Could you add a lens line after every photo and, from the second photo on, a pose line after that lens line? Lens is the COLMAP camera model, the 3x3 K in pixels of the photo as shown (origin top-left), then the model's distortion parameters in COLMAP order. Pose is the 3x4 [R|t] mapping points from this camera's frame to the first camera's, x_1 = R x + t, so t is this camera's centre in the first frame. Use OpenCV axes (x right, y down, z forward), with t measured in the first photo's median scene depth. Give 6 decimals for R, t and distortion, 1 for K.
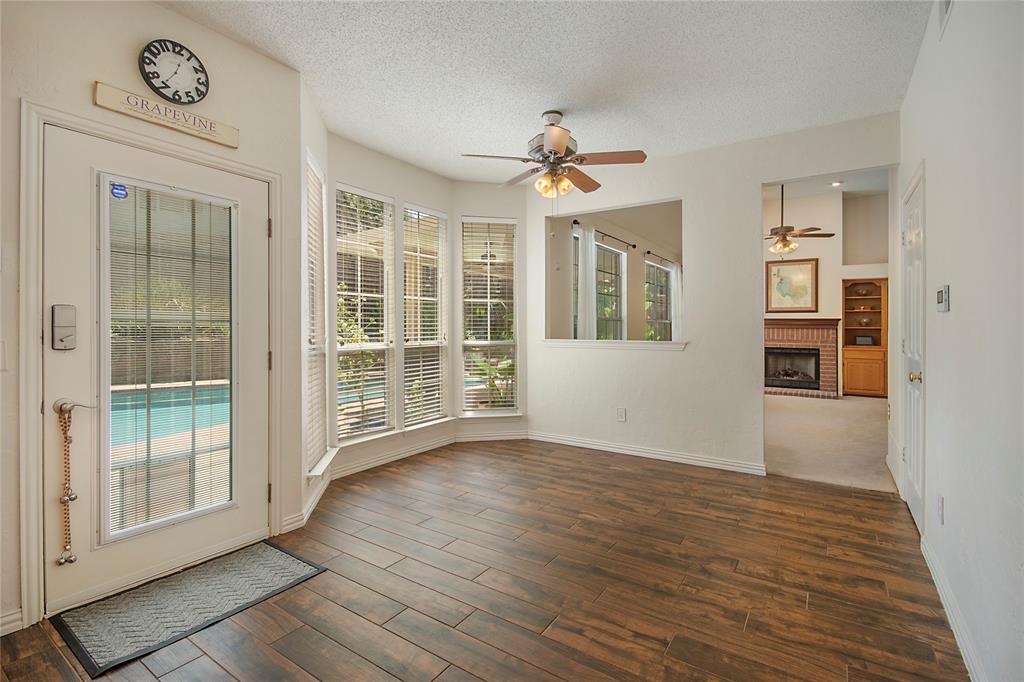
lens RADIAL K [[465.0, 0, 526.5], [0, 465.0, 327.1], [0, 0, 1]] dist [0.009025, 0.000029]
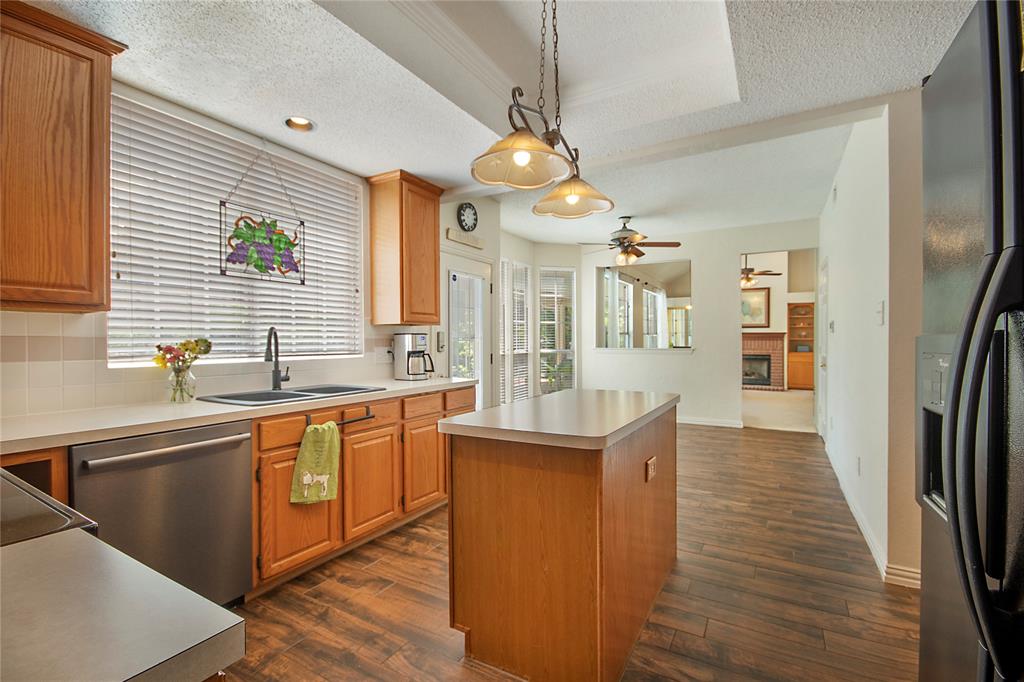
lens RADIAL K [[447.9, 0, 501.9], [0, 447.9, 342.9], [0, 0, 1]] dist [0.000204, -0.000111]
pose [[0.999567, -0.004414, 0.029103, -0.244048], [0.004130, 0.999943, 0.009816, -0.005037], [-0.029145, -0.009692, 0.999528, -0.354834]]
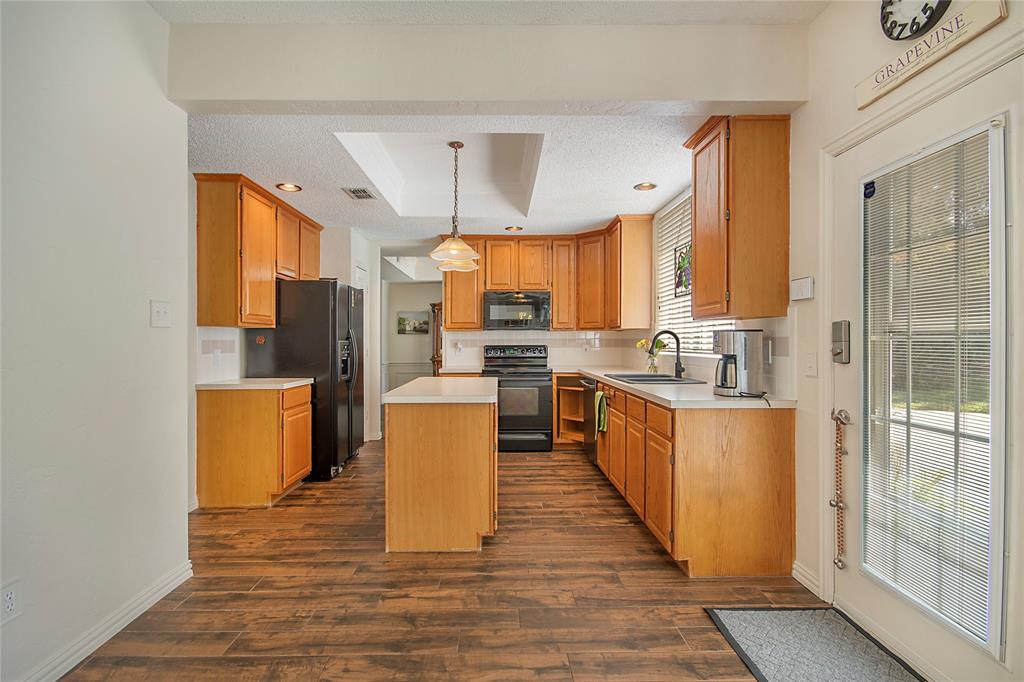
lens RADIAL K [[447.9, 0, 501.9], [0, 447.9, 342.9], [0, 0, 1]] dist [0.000204, -0.000111]
pose [[-0.828284, 0.003755, -0.560296, 0.066076], [0.006154, 0.999978, -0.002397, -0.000697], [0.560275, -0.005433, -0.828289, 0.447529]]
